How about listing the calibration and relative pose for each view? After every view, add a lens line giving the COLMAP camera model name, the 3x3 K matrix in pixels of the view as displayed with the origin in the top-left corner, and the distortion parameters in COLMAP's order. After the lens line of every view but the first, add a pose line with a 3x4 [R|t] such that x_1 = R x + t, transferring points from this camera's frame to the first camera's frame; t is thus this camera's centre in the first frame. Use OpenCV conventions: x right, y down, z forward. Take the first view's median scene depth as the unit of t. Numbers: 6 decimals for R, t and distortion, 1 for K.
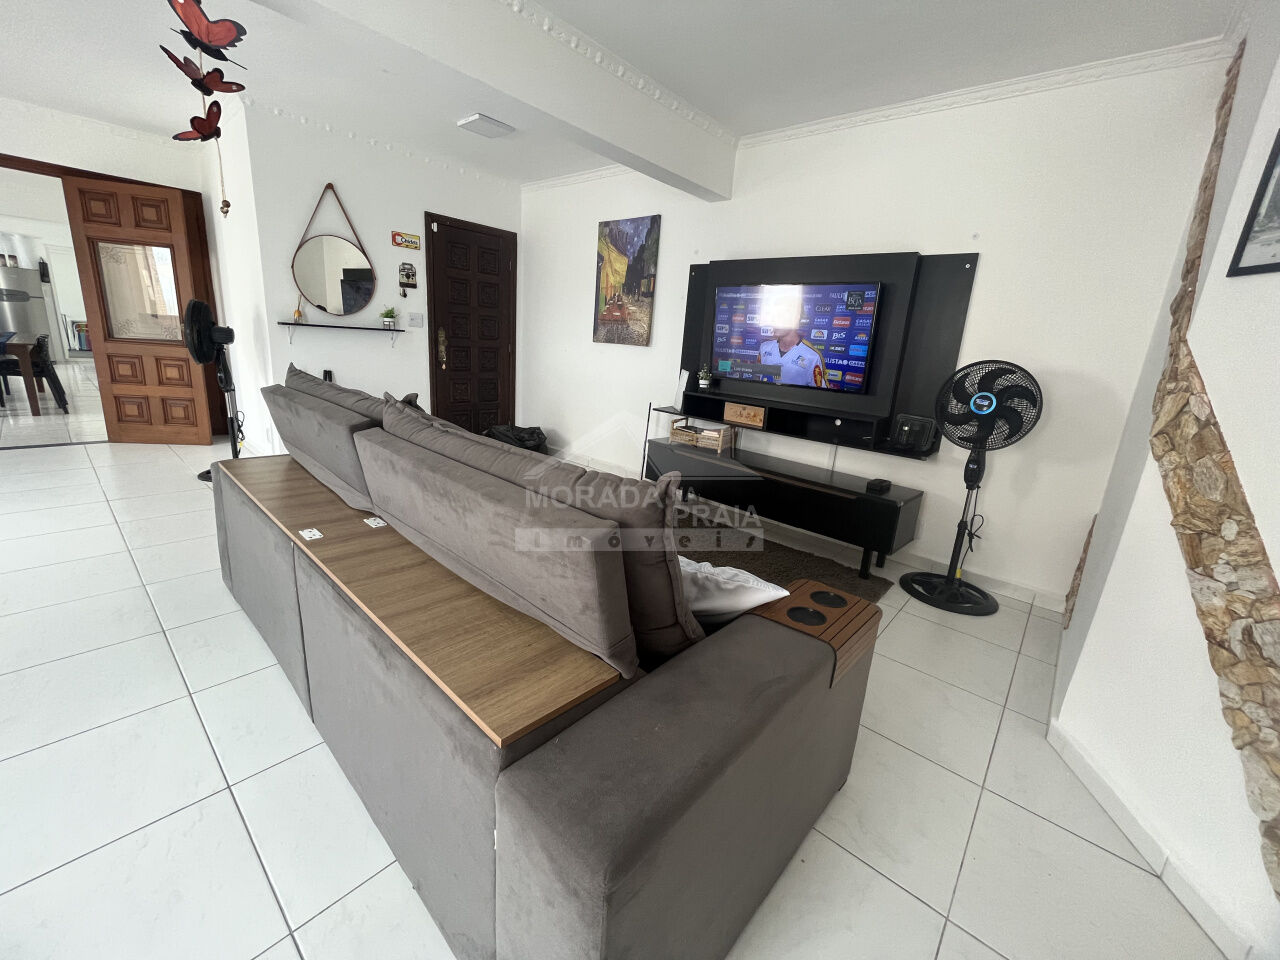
lens RADIAL K [[516.4, 0, 645.5], [0, 516.4, 471.3], [0, 0, 1]] dist [-0.002555, 0.000299]
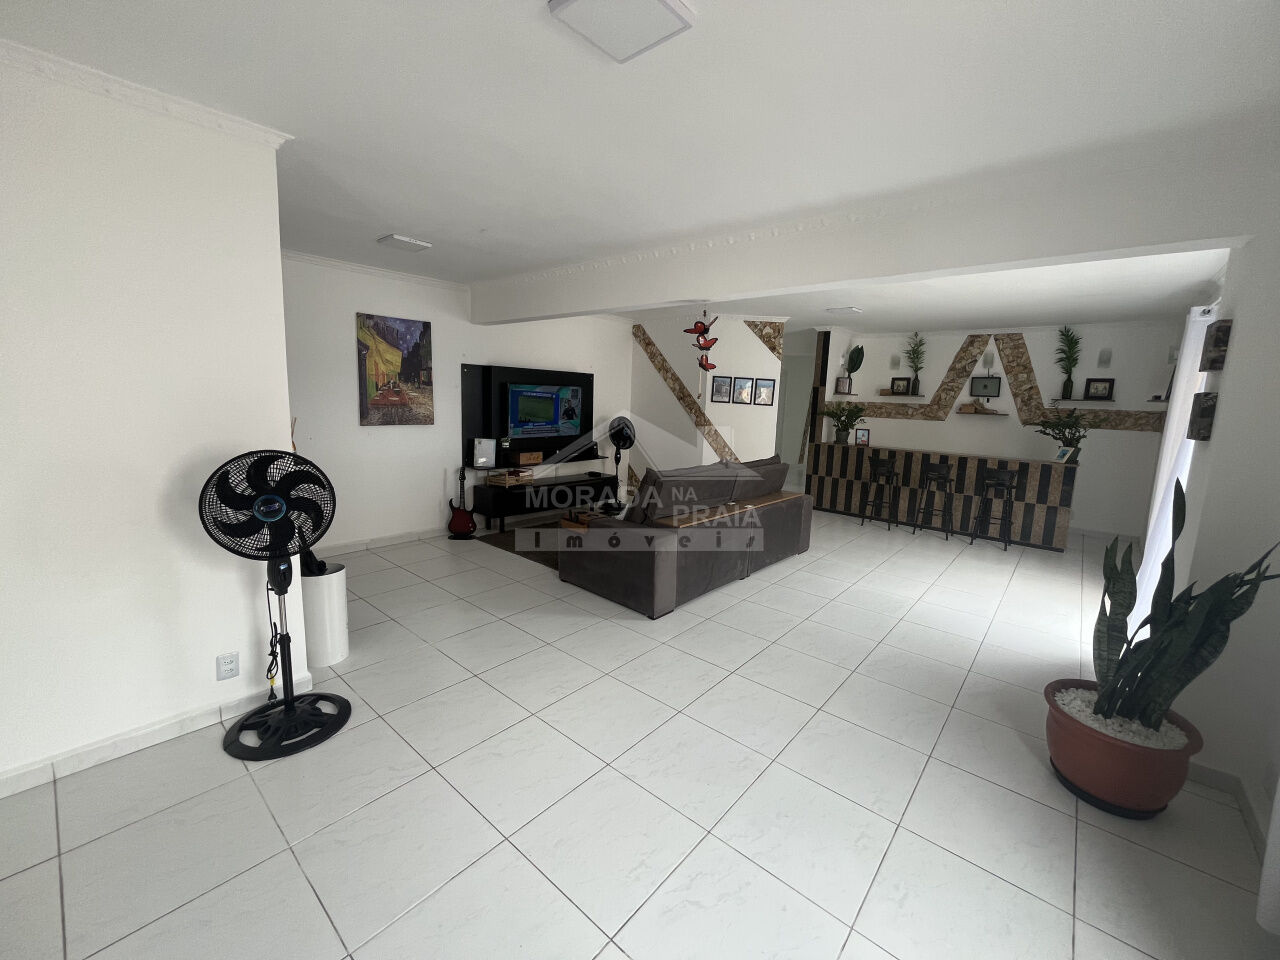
lens RADIAL K [[516.4, 0, 645.5], [0, 516.4, 471.3], [0, 0, 1]] dist [-0.002555, 0.000299]
pose [[-0.002414, -0.217213, 0.976121, -1.257235], [0.209868, 0.954275, 0.212871, -0.300322], [-0.977727, 0.205370, 0.043282, 0.493005]]
